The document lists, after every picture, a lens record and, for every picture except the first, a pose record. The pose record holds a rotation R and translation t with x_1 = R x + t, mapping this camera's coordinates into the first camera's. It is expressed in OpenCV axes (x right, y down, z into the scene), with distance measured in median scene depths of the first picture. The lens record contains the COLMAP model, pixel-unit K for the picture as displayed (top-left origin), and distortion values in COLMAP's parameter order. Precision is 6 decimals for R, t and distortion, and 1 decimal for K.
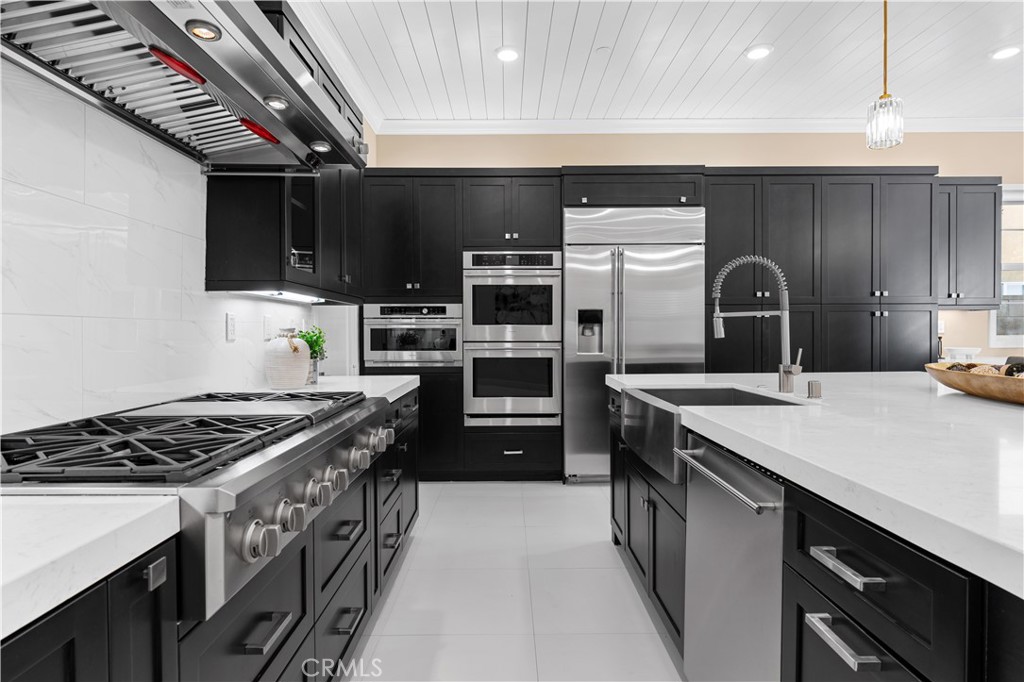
lens RADIAL K [[560.7, 0, 512.4], [0, 560.7, 333.5], [0, 0, 1]] dist [0.005901, -0.001149]
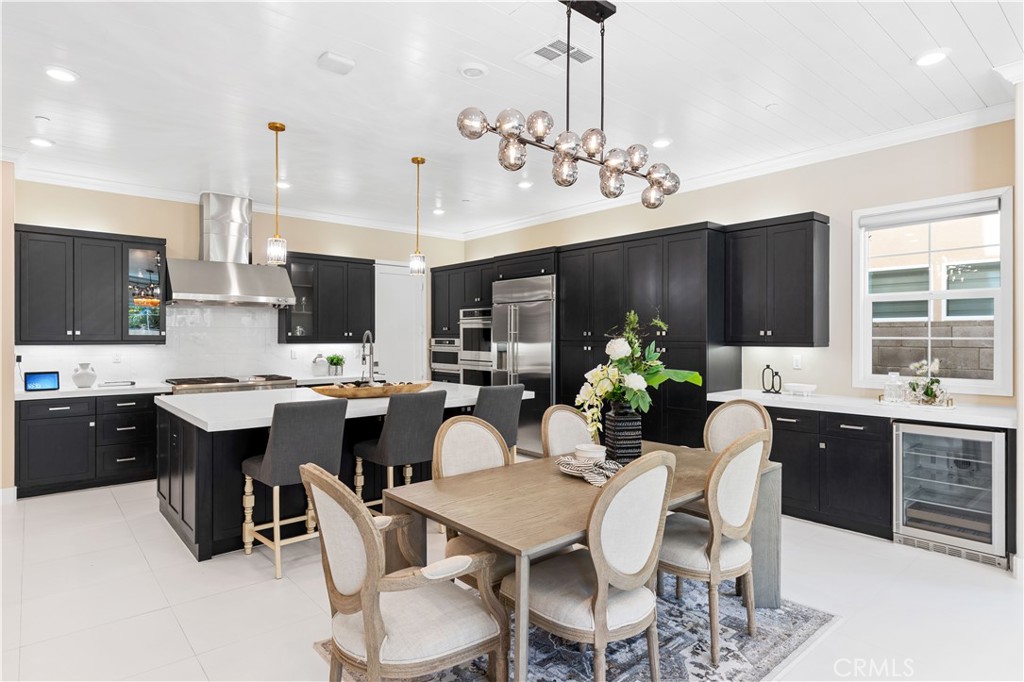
lens RADIAL K [[560.7, 0, 512.4], [0, 560.7, 333.5], [0, 0, 1]] dist [0.005901, -0.001149]
pose [[0.649559, -0.000466, -0.760311, 1.390385], [-0.004803, 0.999977, -0.004717, -0.061708], [0.760296, 0.006716, 0.649542, -0.041015]]
